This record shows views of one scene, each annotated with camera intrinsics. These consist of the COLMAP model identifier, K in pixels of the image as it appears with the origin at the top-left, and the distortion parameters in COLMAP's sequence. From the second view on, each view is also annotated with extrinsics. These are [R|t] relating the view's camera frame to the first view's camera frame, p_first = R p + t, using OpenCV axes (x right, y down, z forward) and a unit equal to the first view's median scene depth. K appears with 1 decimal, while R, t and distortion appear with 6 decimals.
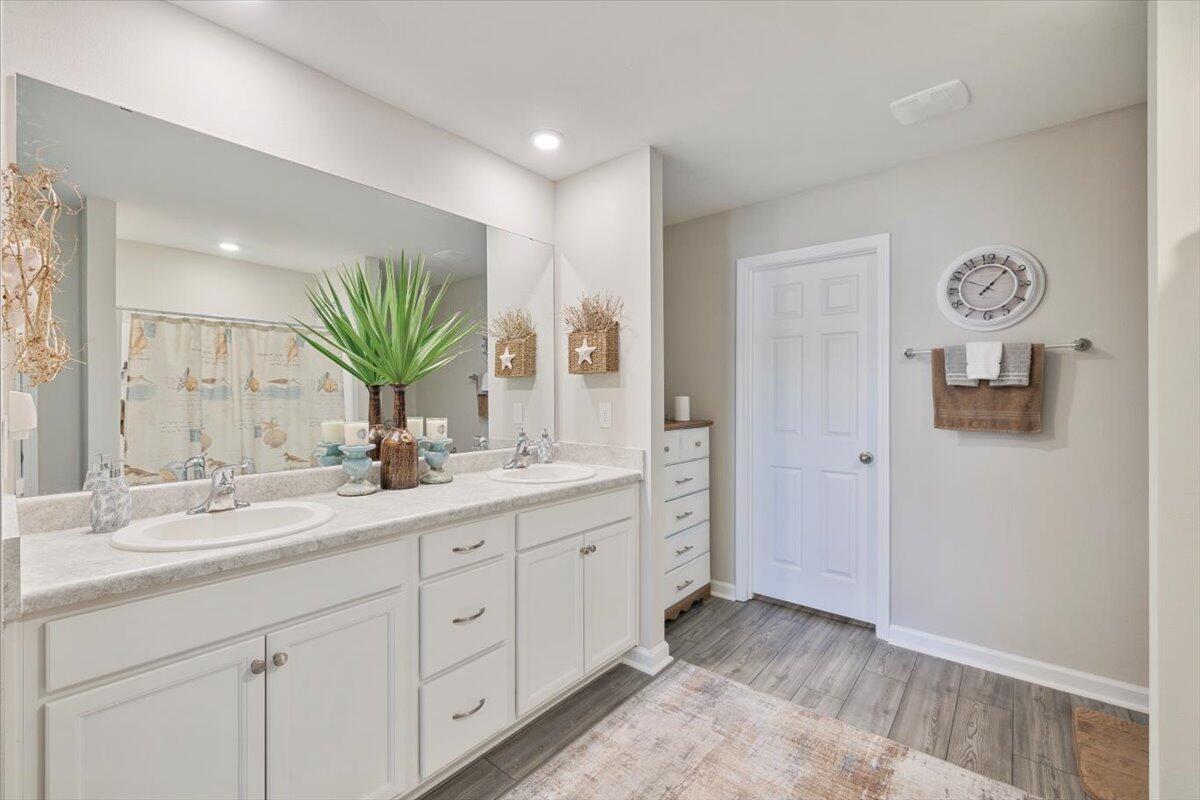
lens RADIAL K [[502.9, 0, 600.4], [0, 502.9, 393.7], [0, 0, 1]] dist [-0.000131, -0.000045]
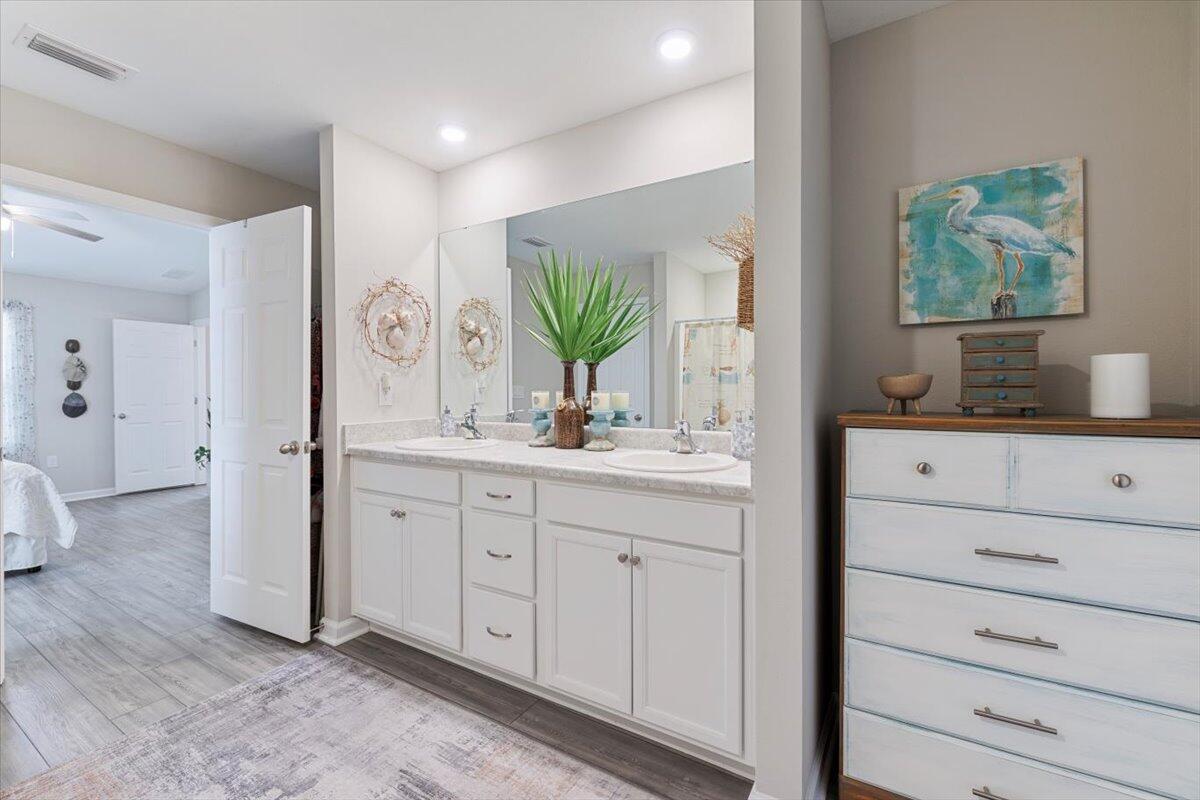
lens RADIAL K [[502.9, 0, 600.4], [0, 502.9, 393.7], [0, 0, 1]] dist [-0.000131, -0.000045]
pose [[0.148373, 0.006487, -0.988910, 0.816228], [0.007267, 0.999944, 0.007649, 0.049149], [0.988905, -0.008321, 0.148317, 0.921223]]
